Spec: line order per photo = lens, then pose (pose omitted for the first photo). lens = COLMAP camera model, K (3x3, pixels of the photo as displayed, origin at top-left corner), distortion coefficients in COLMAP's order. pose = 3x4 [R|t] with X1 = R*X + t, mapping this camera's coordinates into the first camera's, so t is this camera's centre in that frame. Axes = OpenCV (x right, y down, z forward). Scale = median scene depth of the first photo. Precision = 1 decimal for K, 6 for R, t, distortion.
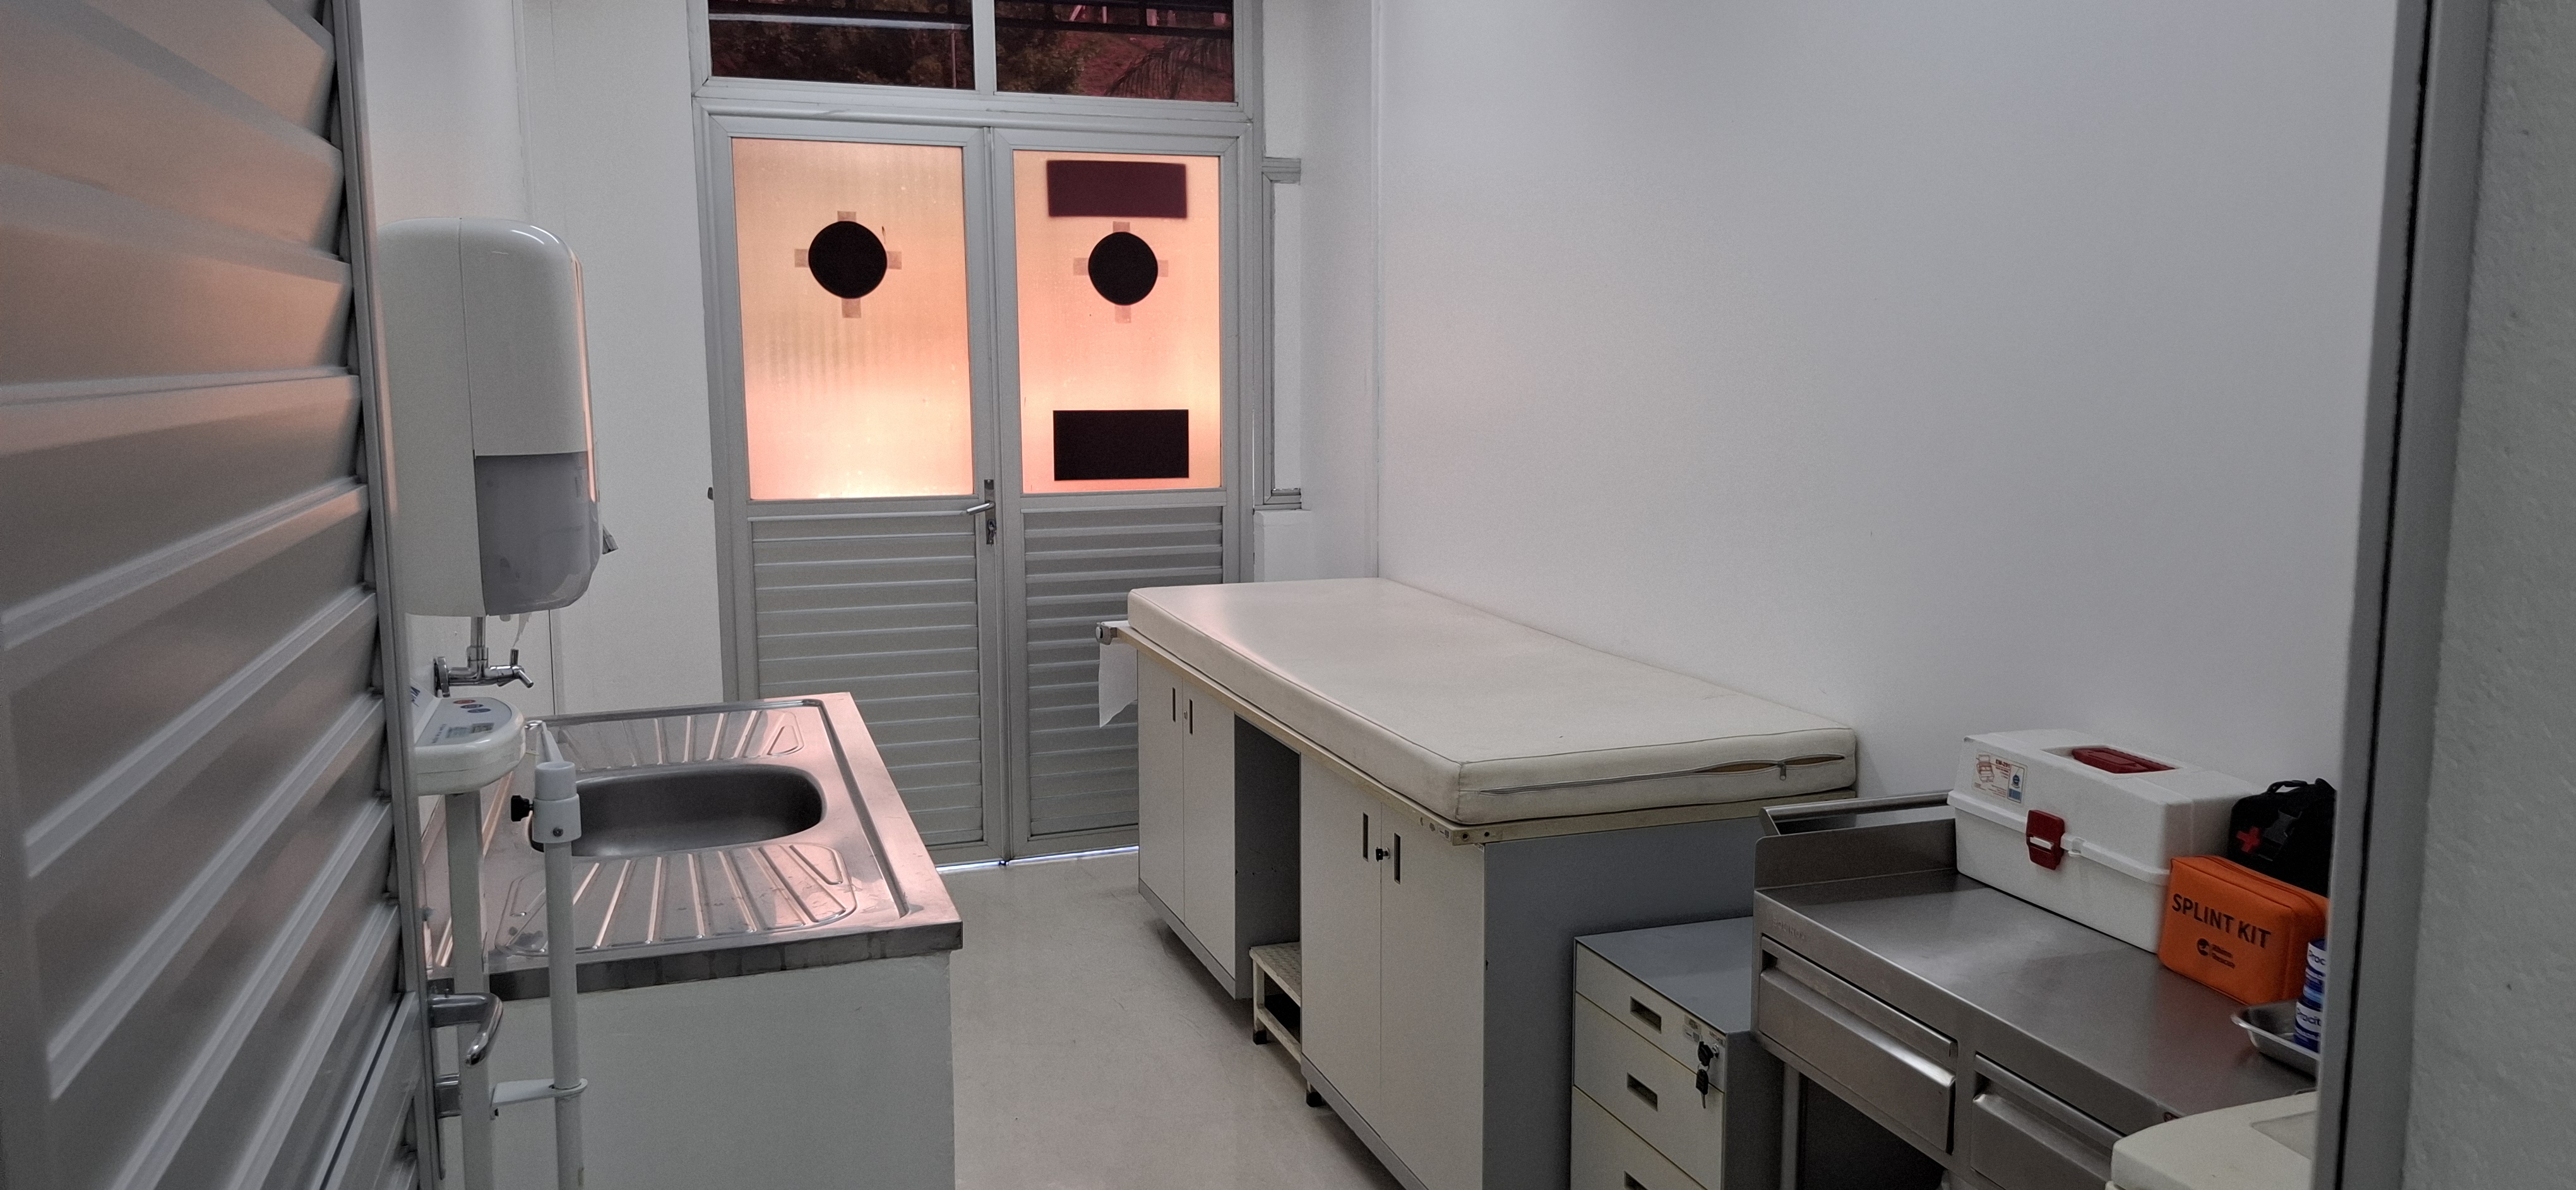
lens RADIAL K [[1790.2, 0, 1287.4], [0, 1790.2, 591.4], [0, 0, 1]] dist [0.017078, -0.024350]
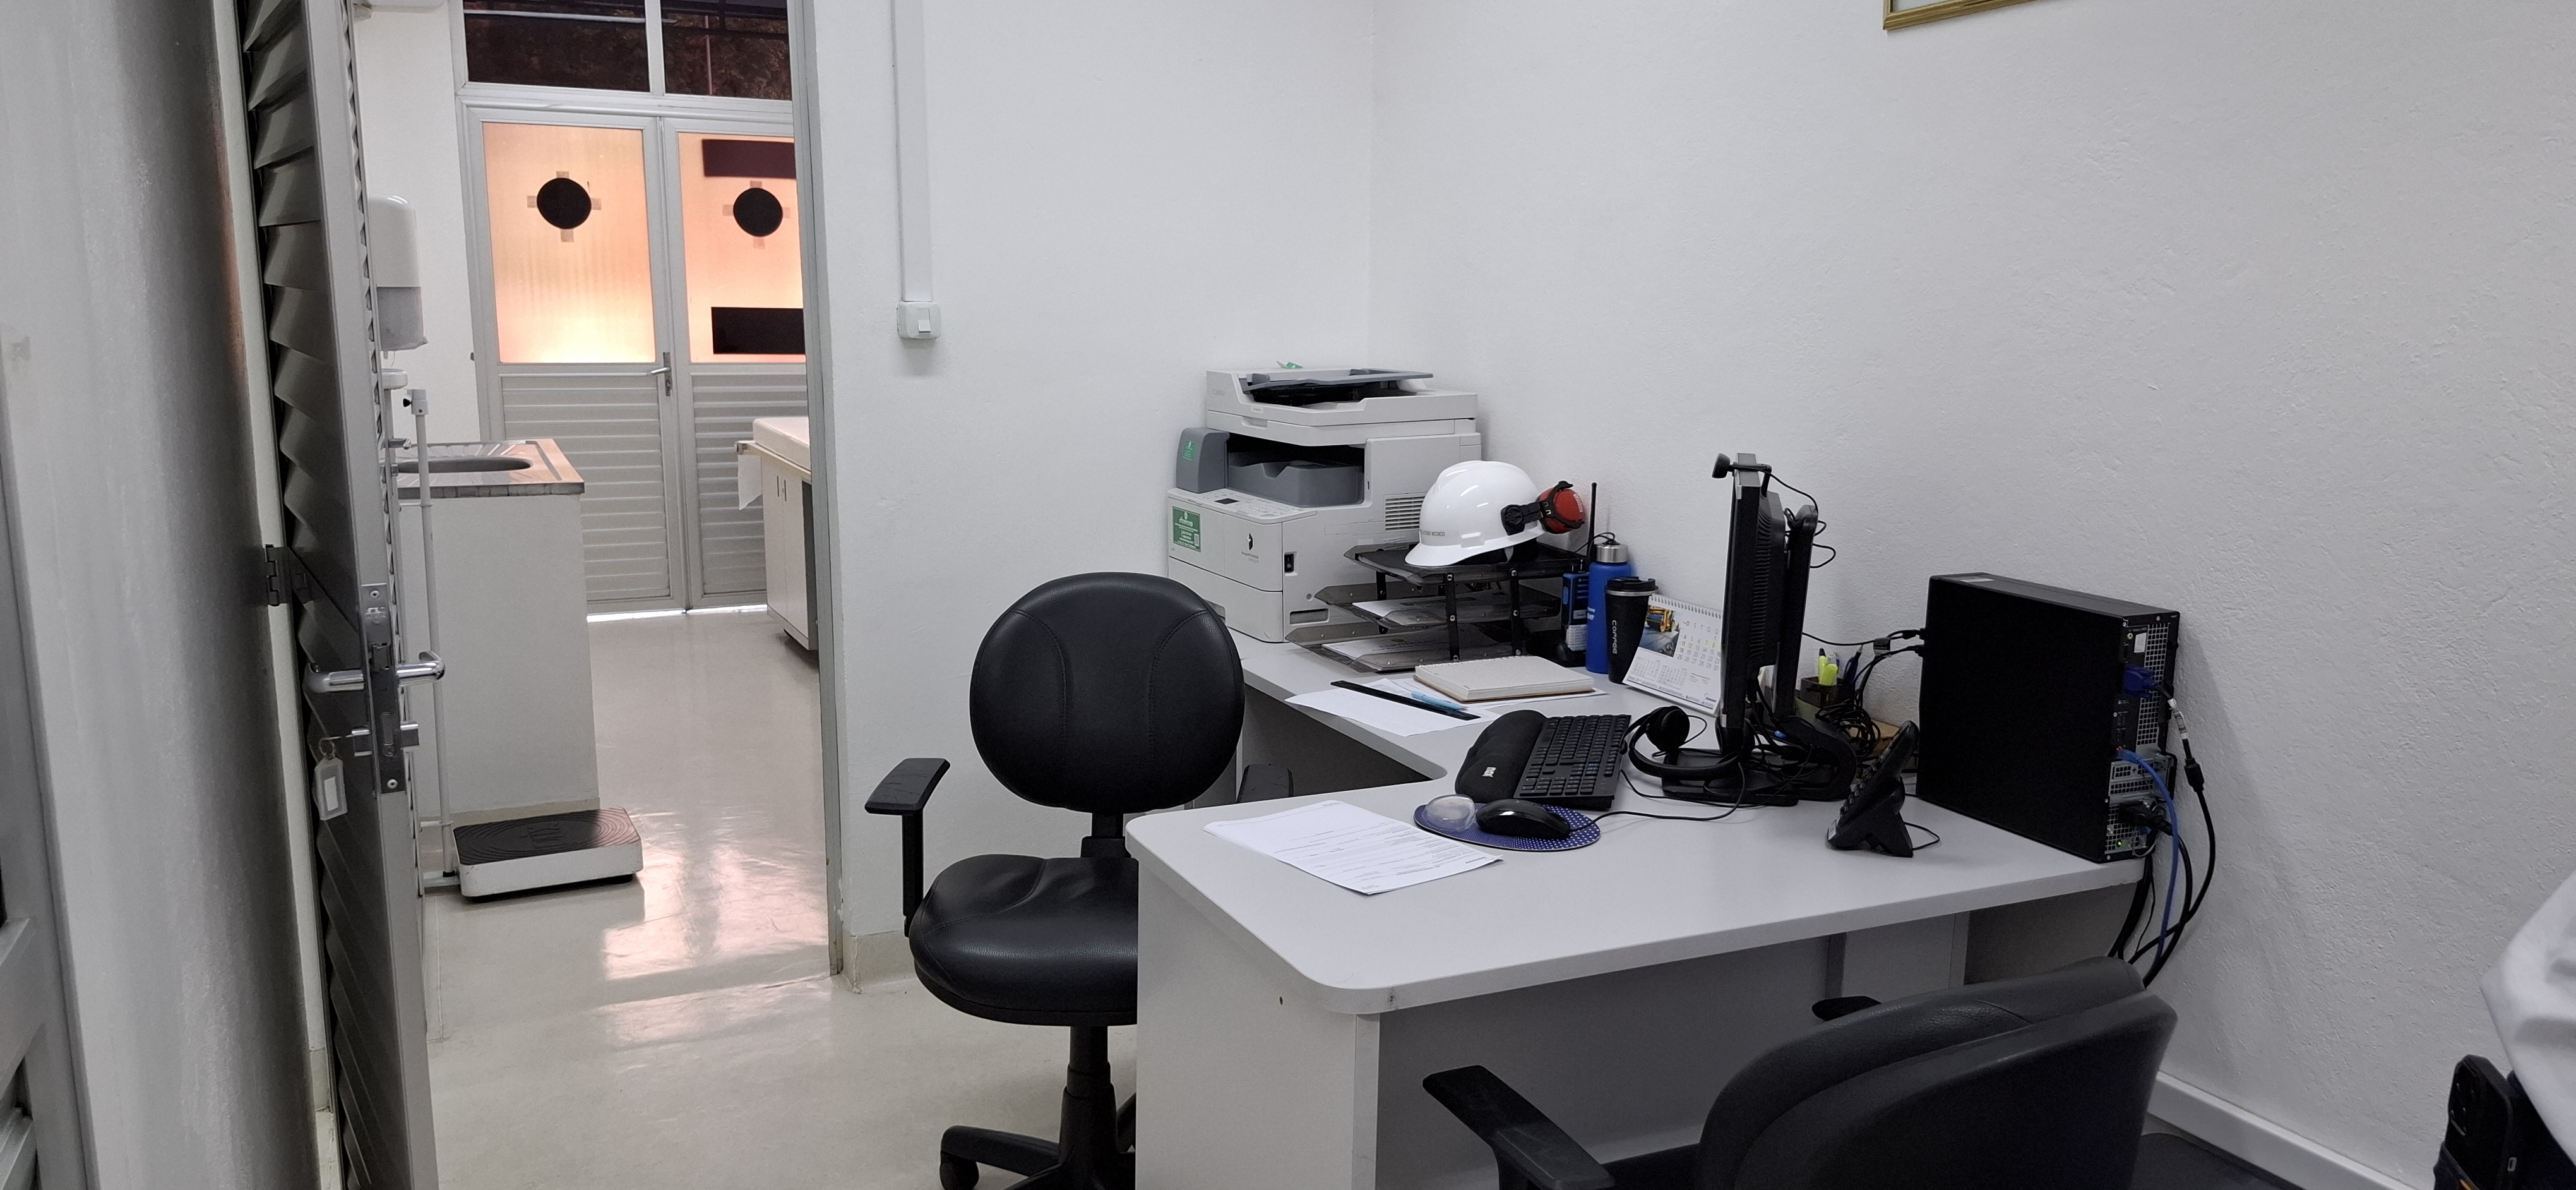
lens RADIAL K [[1790.2, 0, 1291.3], [0, 1790.2, 597.3], [0, 0, 1]] dist [0.017078, -0.024350]
pose [[0.993288, -0.009908, 0.115242, 0.182818], [0.006070, 0.999417, 0.033607, 0.097831], [-0.115508, -0.032682, 0.992769, -0.573991]]
